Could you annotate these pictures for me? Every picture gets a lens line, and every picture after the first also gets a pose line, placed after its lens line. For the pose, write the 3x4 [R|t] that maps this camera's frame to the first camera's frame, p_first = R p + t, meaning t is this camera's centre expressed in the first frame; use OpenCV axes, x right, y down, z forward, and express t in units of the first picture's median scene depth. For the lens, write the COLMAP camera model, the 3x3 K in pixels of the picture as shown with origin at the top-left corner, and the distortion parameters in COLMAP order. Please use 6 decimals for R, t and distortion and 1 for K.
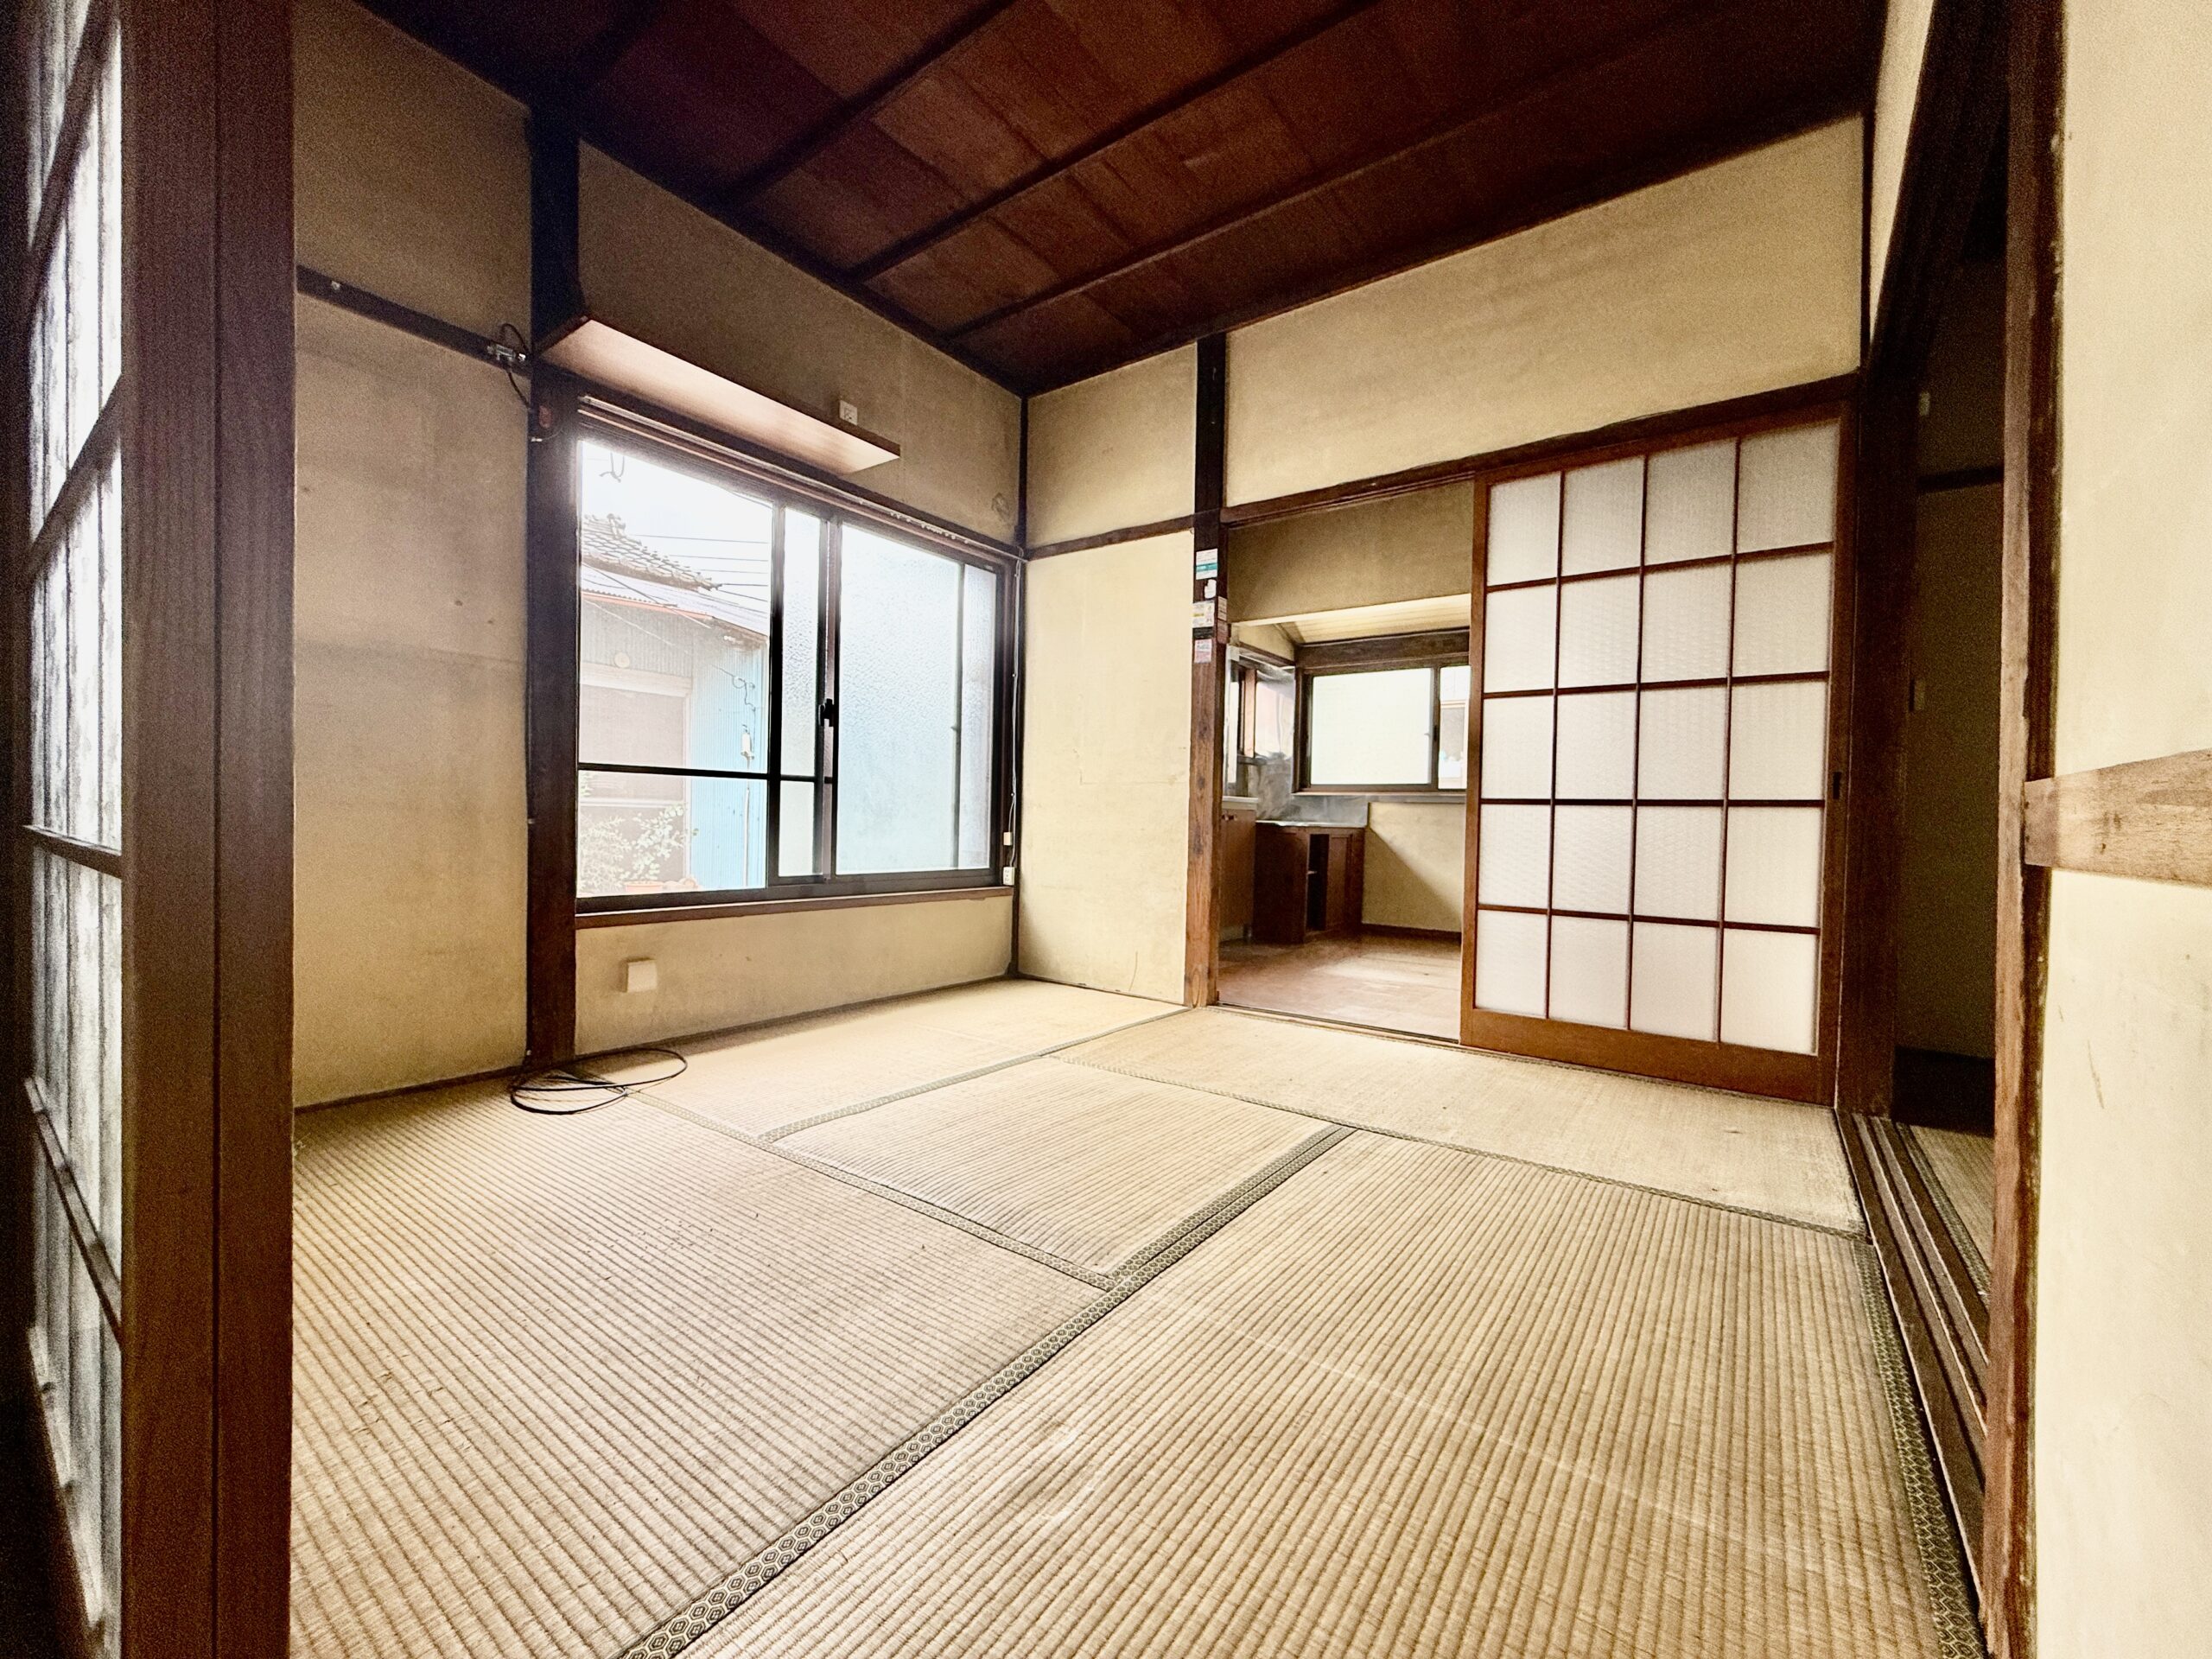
lens RADIAL K [[882.4, 0, 1099.9], [0, 882.4, 828.9], [0, 0, 1]] dist [-0.001032, 0.000342]
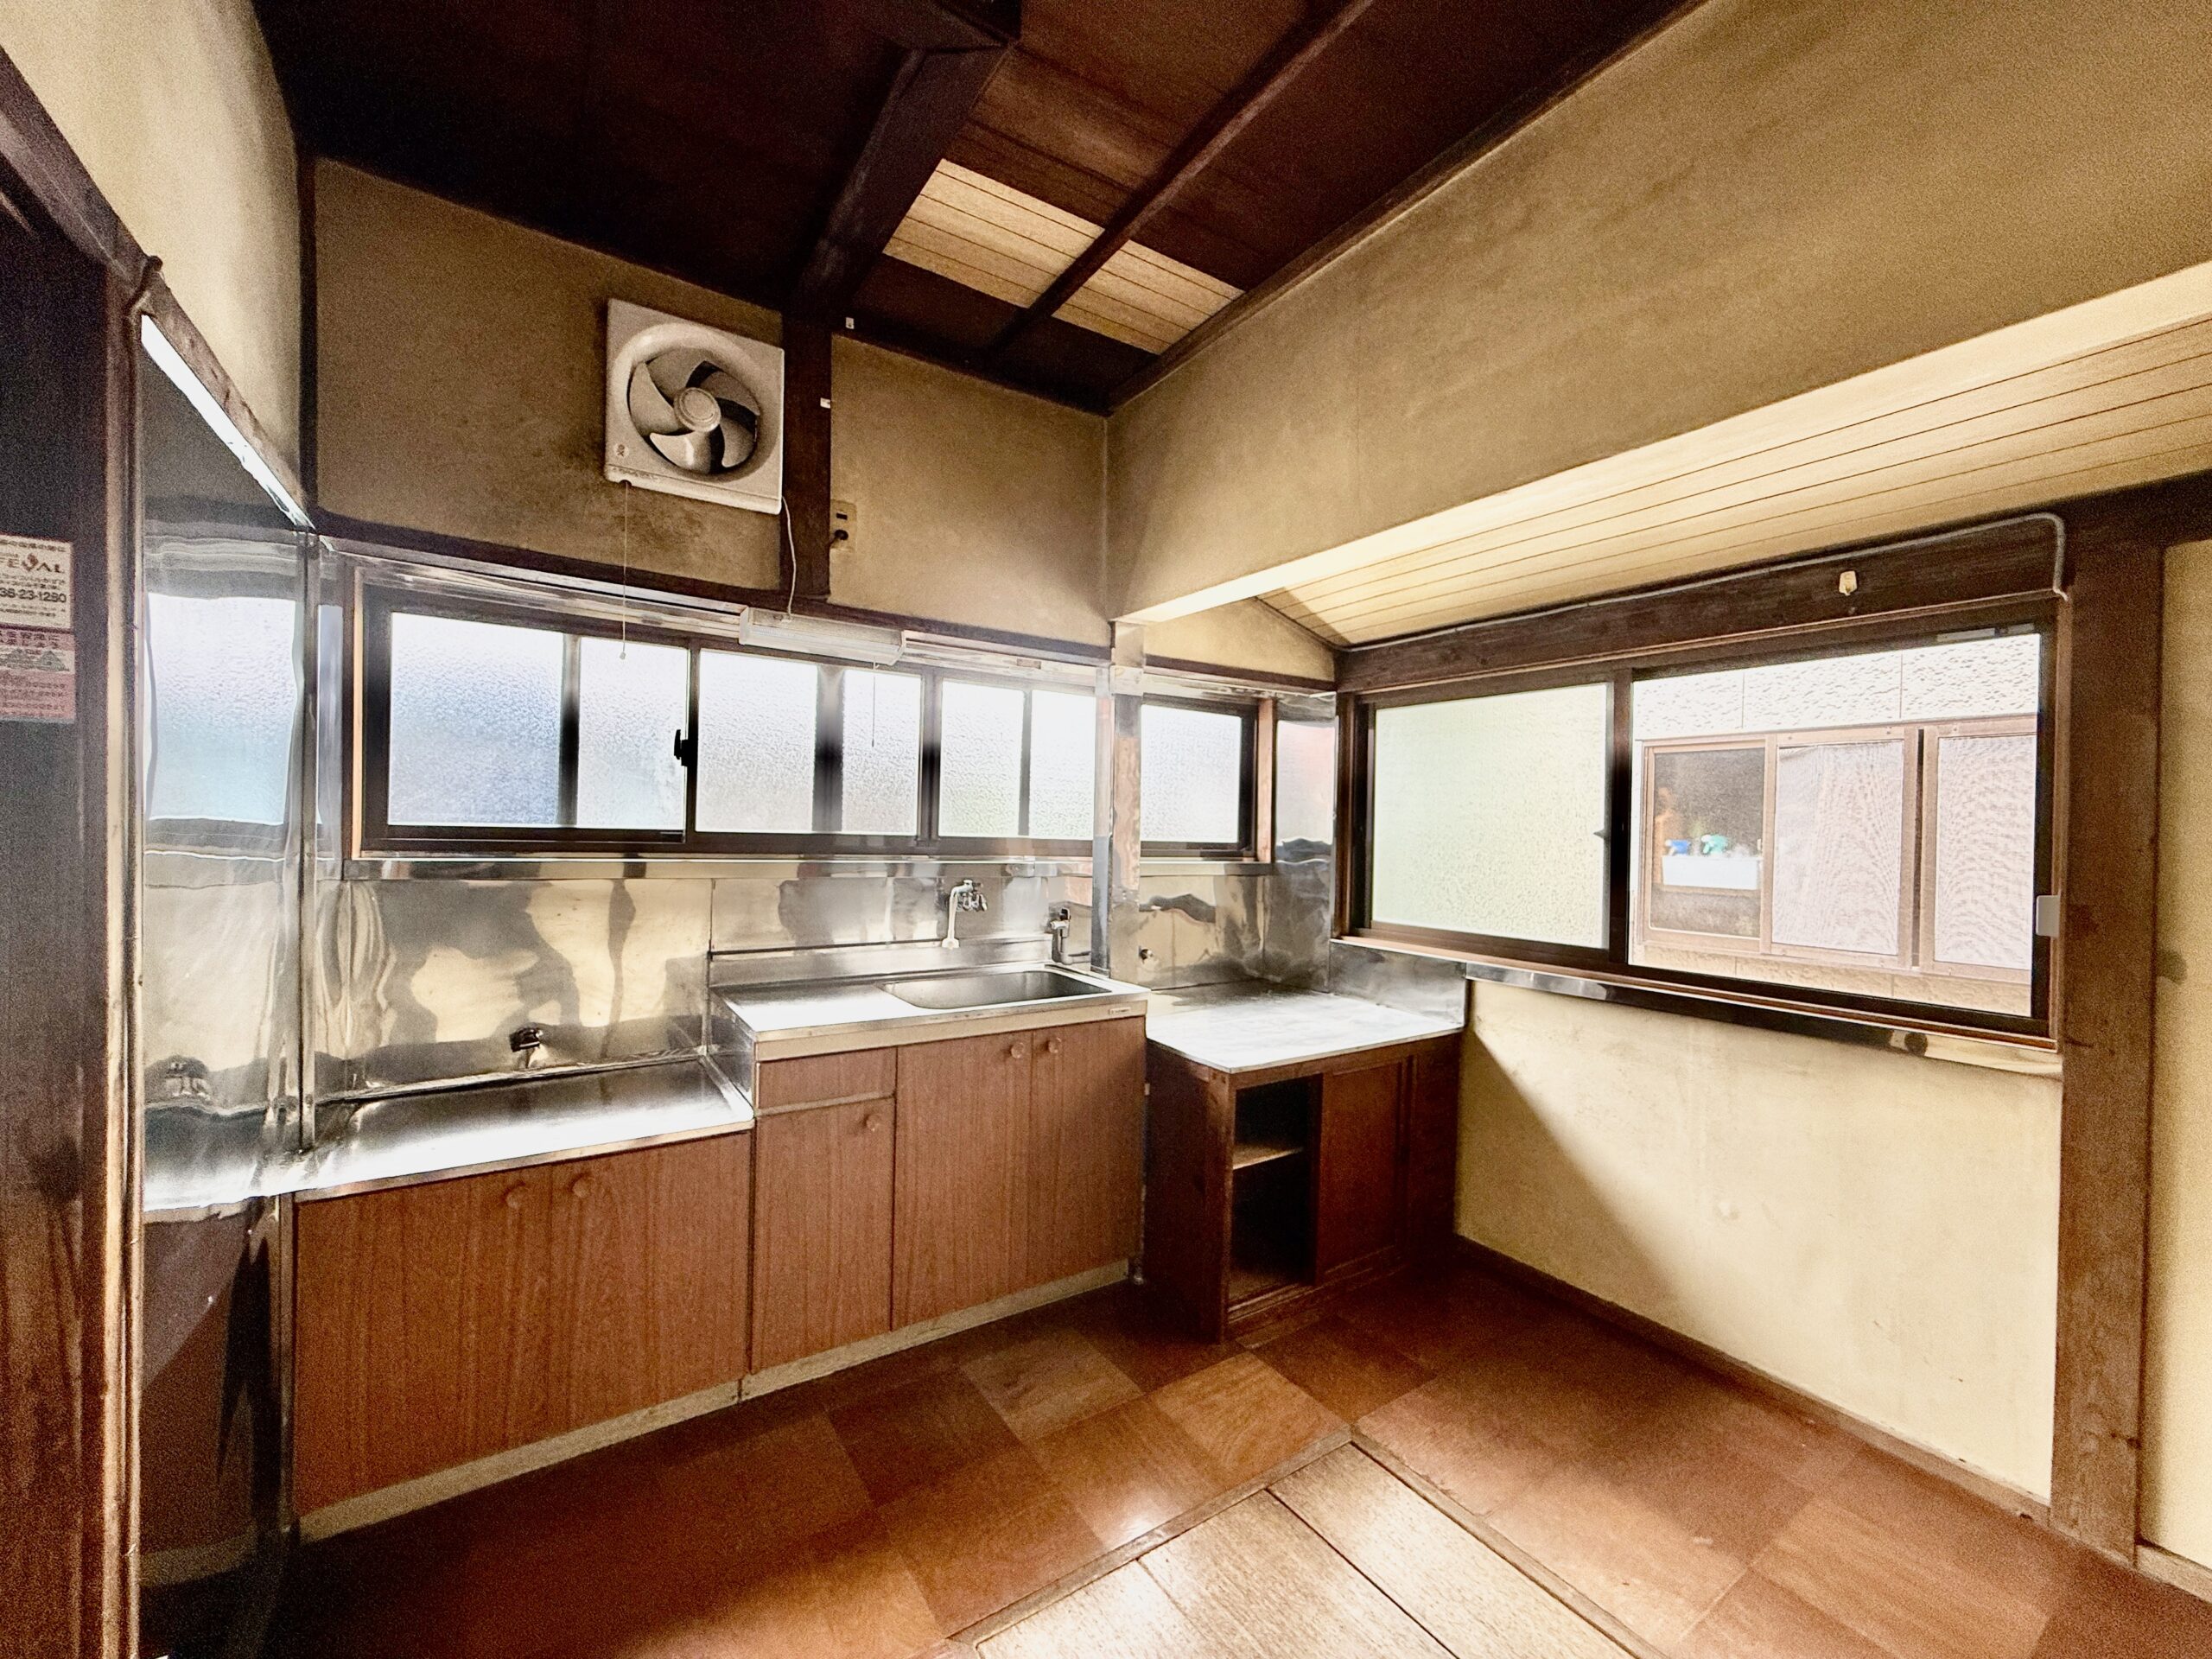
lens RADIAL K [[882.4, 0, 1105.8], [0, 882.4, 834.5], [0, 0, 1]] dist [-0.001032, 0.000342]
pose [[0.939610, 0.000485, -0.342247, 0.286918], [-0.005149, 0.999906, -0.012717, -0.099543], [0.342208, 0.013711, 0.939524, 0.502653]]
